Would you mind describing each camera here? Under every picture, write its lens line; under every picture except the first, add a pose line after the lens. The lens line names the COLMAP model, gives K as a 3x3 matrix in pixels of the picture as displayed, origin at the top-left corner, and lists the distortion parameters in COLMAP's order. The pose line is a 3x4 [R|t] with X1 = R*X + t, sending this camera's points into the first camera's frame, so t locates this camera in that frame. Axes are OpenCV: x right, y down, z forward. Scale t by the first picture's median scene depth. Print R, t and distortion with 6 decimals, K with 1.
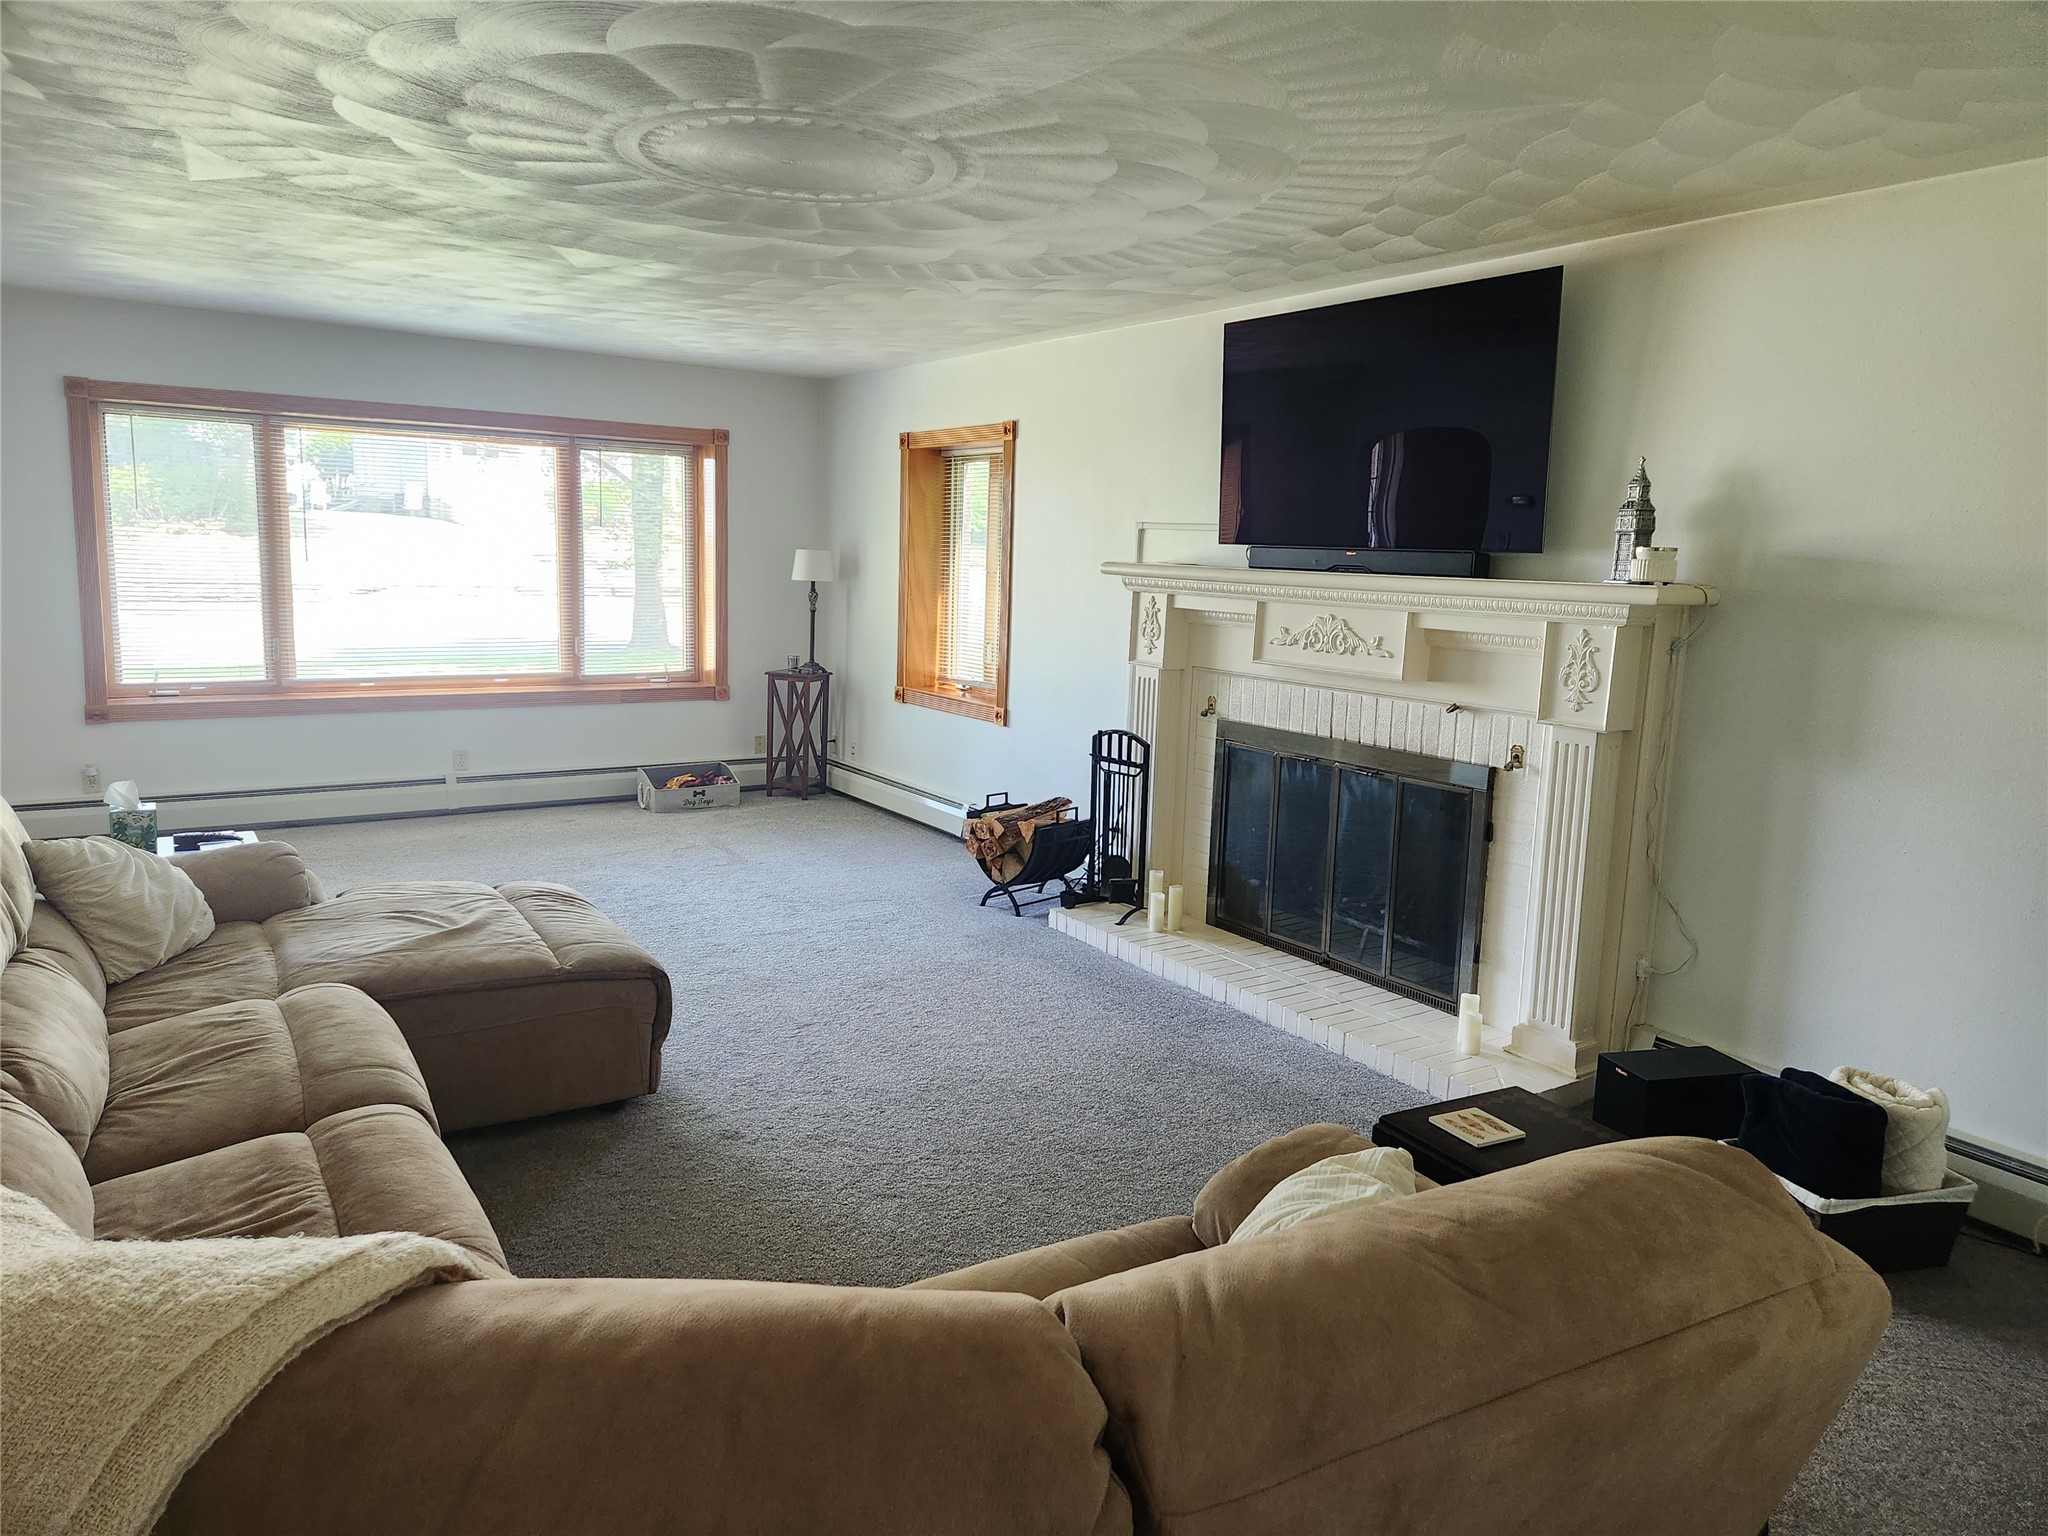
lens RADIAL K [[1346.9, 0, 1009.9], [0, 1346.9, 762.2], [0, 0, 1]] dist [0.096082, -0.078298]
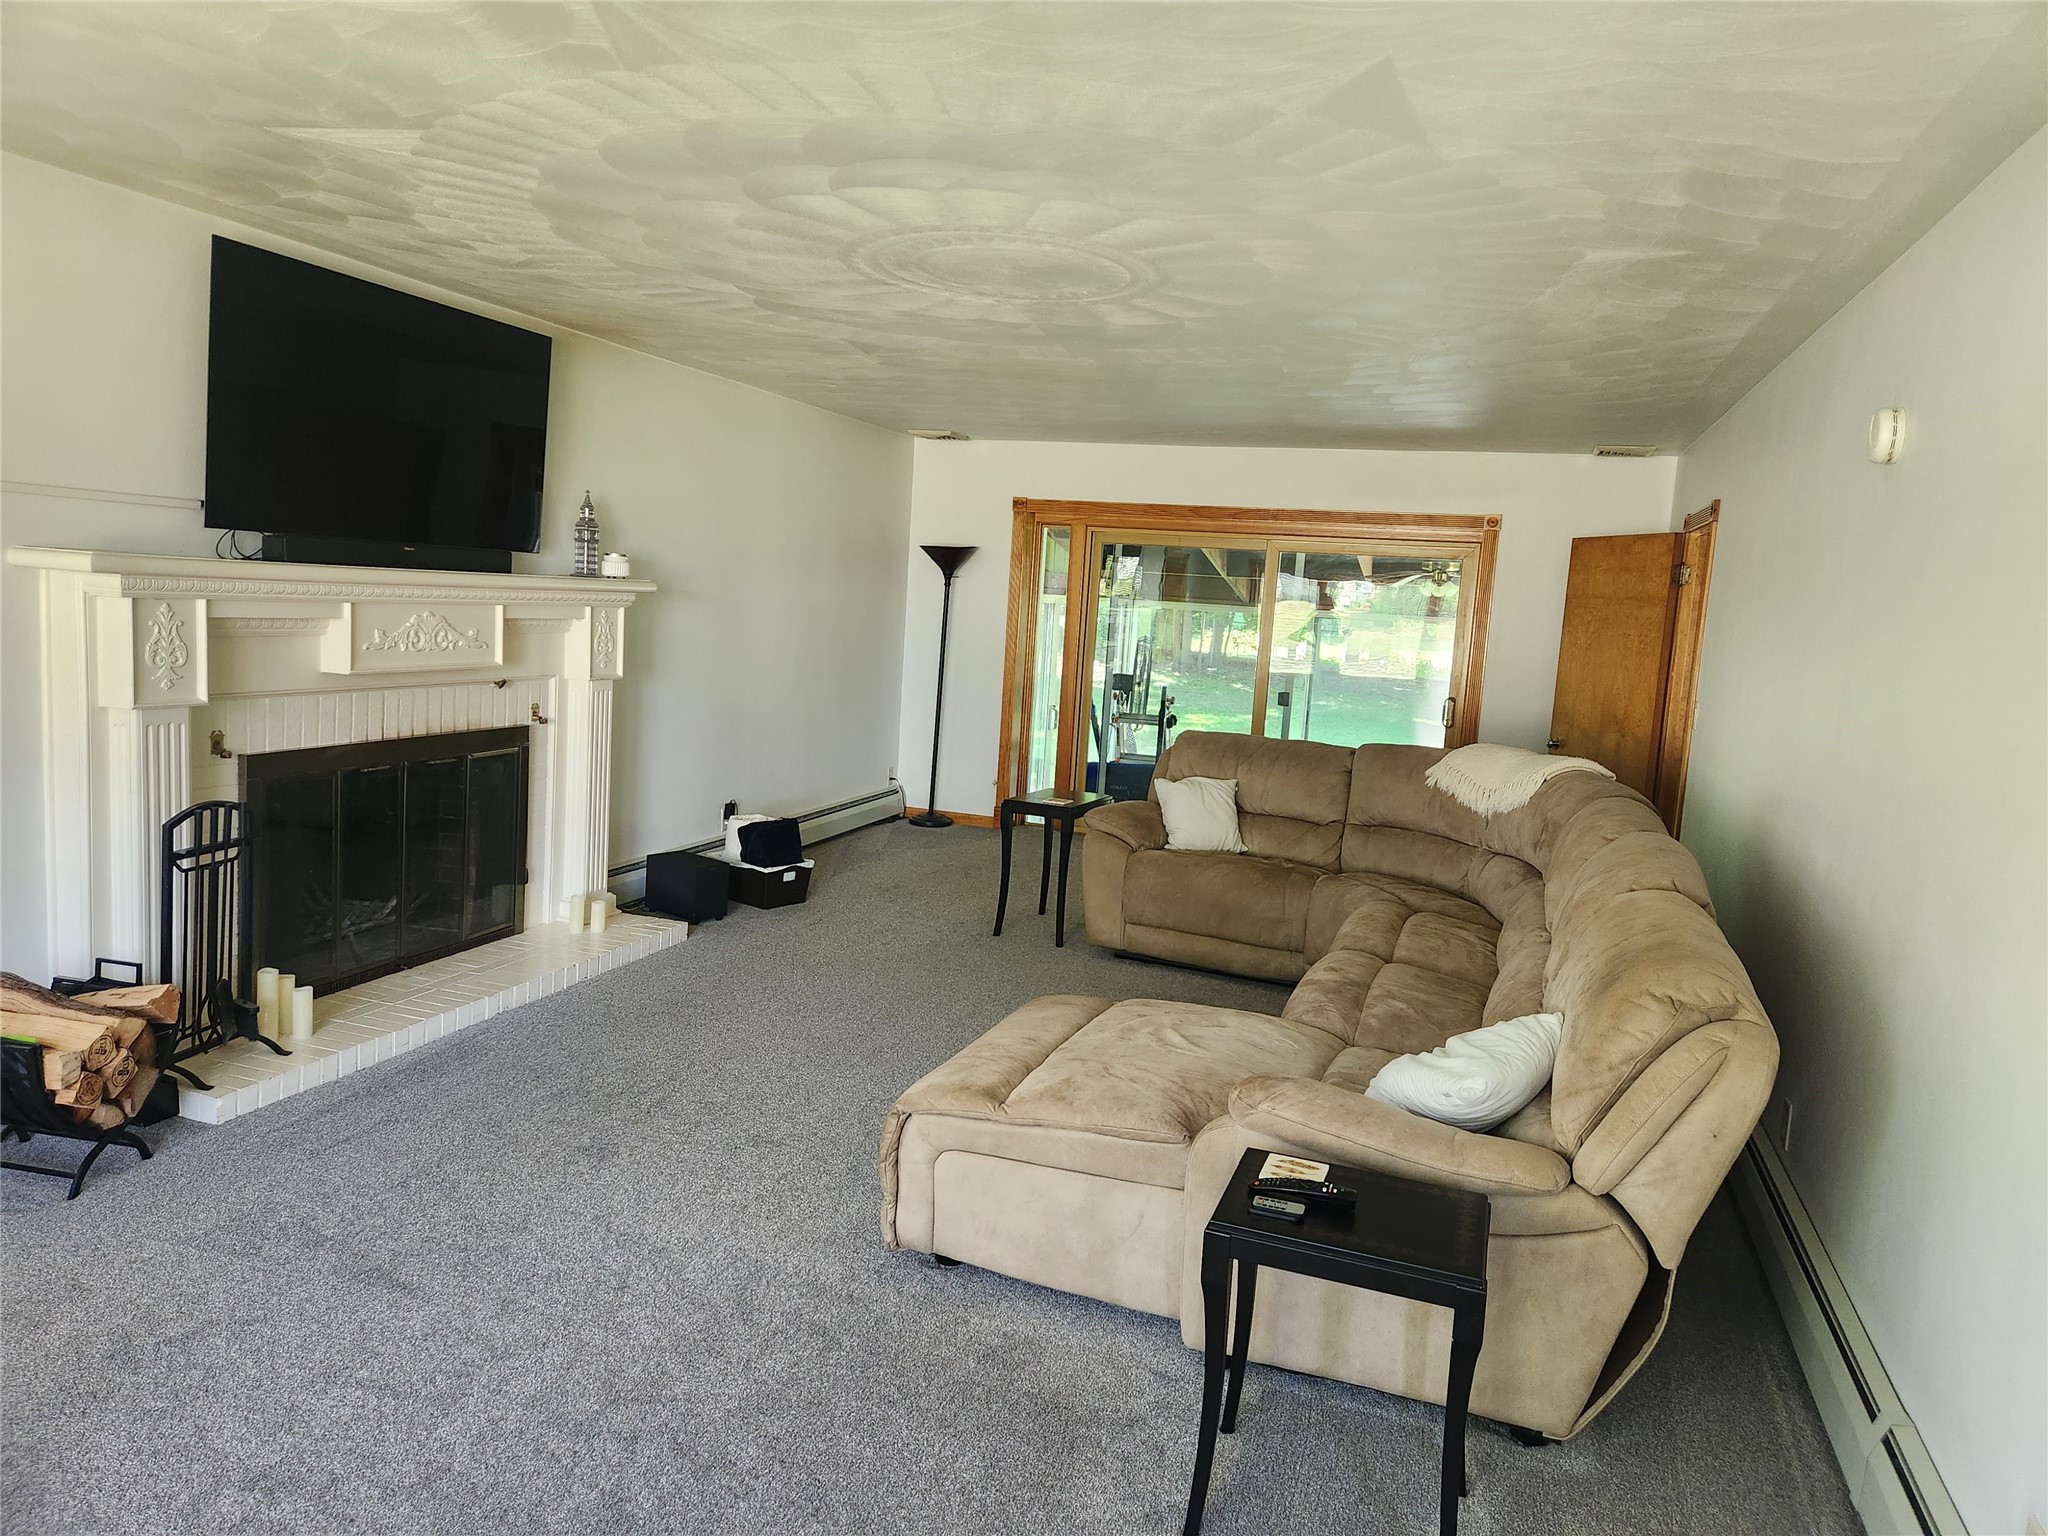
lens RADIAL K [[1346.9, 0, 1009.9], [0, 1346.9, 762.2], [0, 0, 1]] dist [0.096082, -0.078298]
pose [[-0.583598, -0.171760, 0.793670, -0.771435], [0.049588, 0.968013, 0.245952, -0.213380], [-0.810528, 0.182893, -0.556413, 1.155075]]
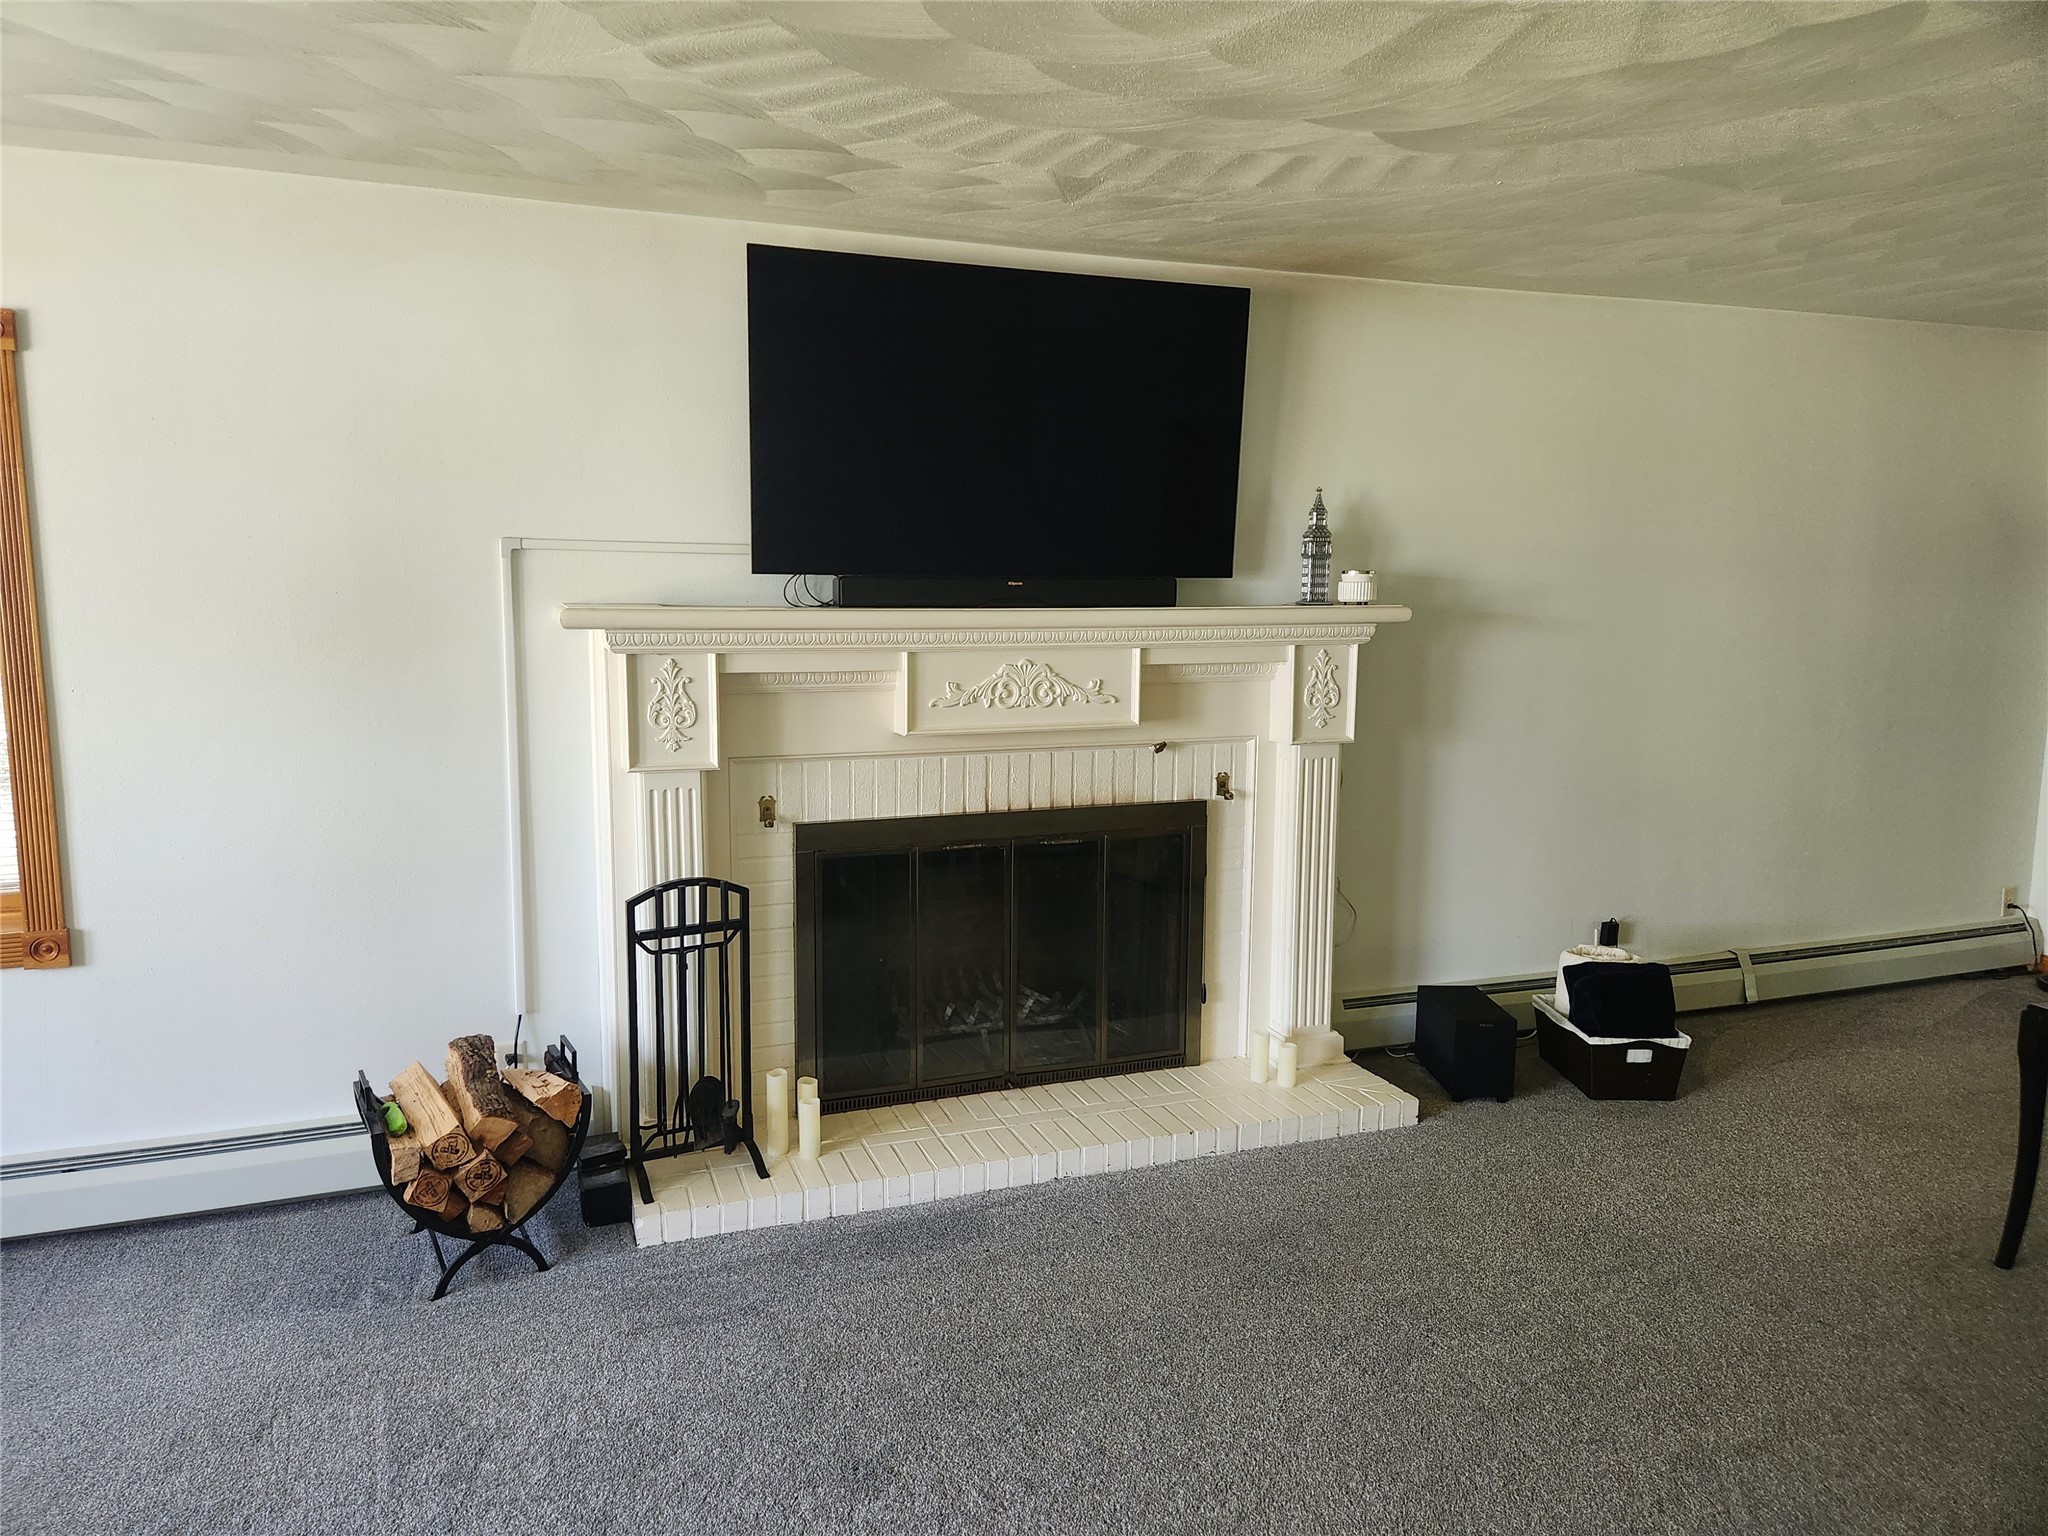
lens RADIAL K [[1346.9, 0, 1009.9], [0, 1346.9, 762.2], [0, 0, 1]] dist [0.096082, -0.078298]
pose [[0.244124, -0.160689, 0.956338, -0.506566], [0.160205, 0.979308, 0.123653, -0.140409], [-0.956419, 0.123024, 0.264816, 0.754306]]
